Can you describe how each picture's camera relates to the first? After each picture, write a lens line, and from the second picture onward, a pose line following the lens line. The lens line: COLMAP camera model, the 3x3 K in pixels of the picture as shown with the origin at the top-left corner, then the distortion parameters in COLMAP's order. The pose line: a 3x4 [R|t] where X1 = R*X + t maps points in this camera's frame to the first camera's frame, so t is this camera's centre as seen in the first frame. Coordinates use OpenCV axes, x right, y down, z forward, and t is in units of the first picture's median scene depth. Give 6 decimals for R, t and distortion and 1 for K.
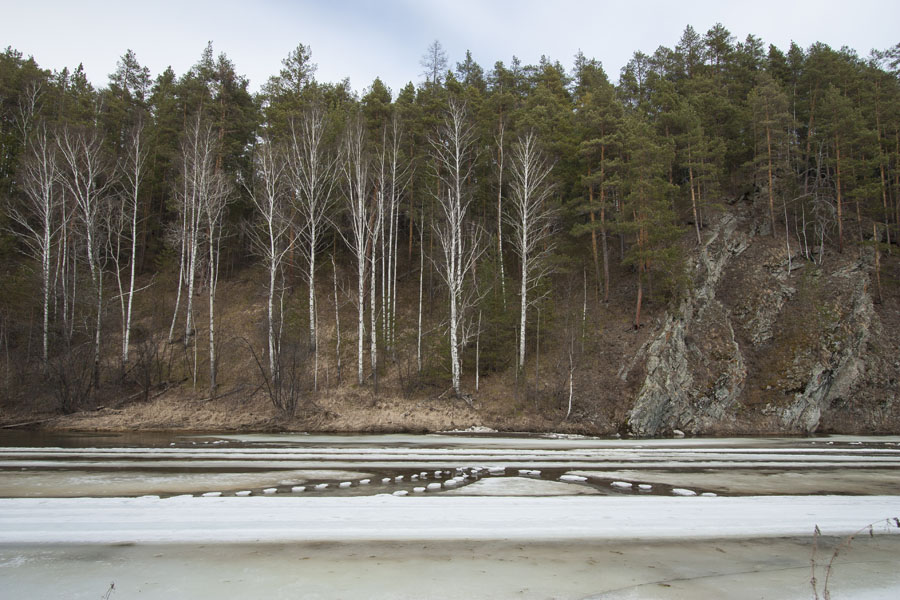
lens RADIAL K [[544.4, 0, 448.8], [0, 544.4, 299.5], [0, 0, 1]] dist [-0.012506, 0.004855]
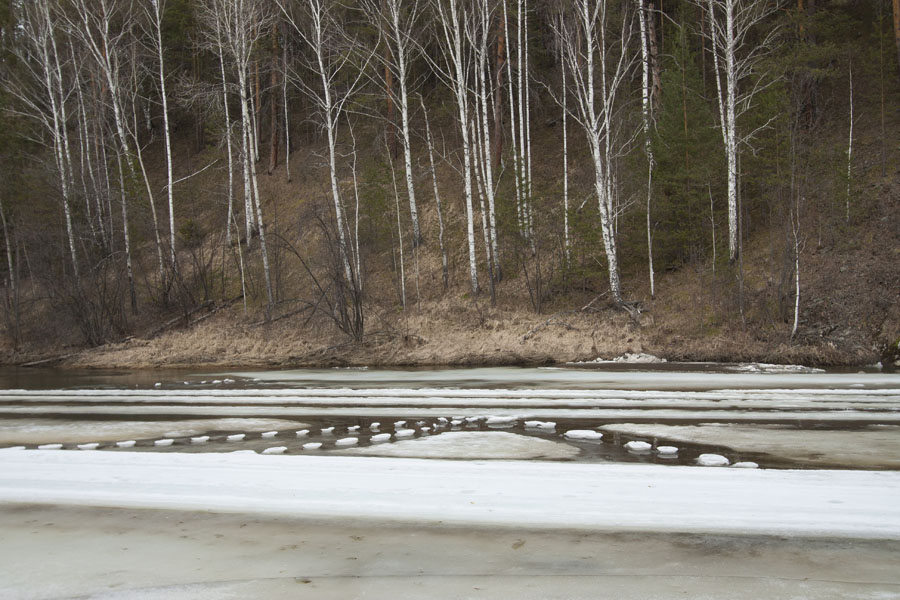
lens RADIAL K [[881.7, 0, 450.2], [0, 881.7, 299.5], [0, 0, 1]] dist [0.006987, 0.000000]
pose [[0.939229, -0.036860, -0.341307, 0.261390], [0.092768, 0.984481, 0.148964, 0.007136], [0.330520, -0.171574, 0.928073, 0.022996]]
